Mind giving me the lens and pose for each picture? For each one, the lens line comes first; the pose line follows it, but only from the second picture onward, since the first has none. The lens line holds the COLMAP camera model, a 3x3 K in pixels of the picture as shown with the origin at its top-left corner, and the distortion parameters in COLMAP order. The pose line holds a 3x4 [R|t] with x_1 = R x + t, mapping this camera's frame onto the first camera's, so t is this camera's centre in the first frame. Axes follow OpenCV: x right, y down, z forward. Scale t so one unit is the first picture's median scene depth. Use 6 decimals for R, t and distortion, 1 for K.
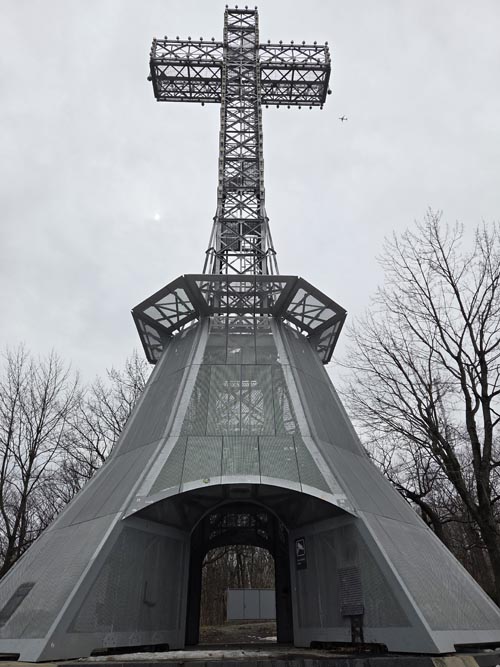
lens RADIAL K [[446.3, 0, 250.0], [0, 446.3, 333.5], [0, 0, 1]] dist [0.091424, -0.068583]
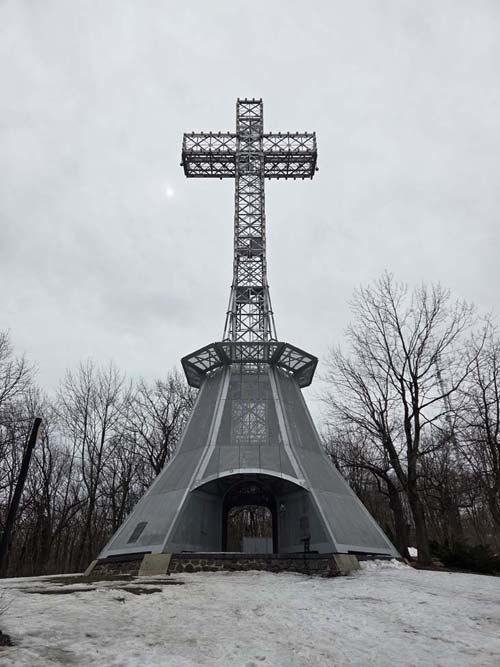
lens RADIAL K [[436.4, 0, 245.7], [0, 436.4, 330.6], [0, 0, 1]] dist [0.089857, -0.066072]
pose [[0.999269, -0.006565, -0.037660, 0.018808], [0.008807, 0.998180, 0.059663, -0.193560], [0.037200, -0.059951, 0.997508, -0.416387]]
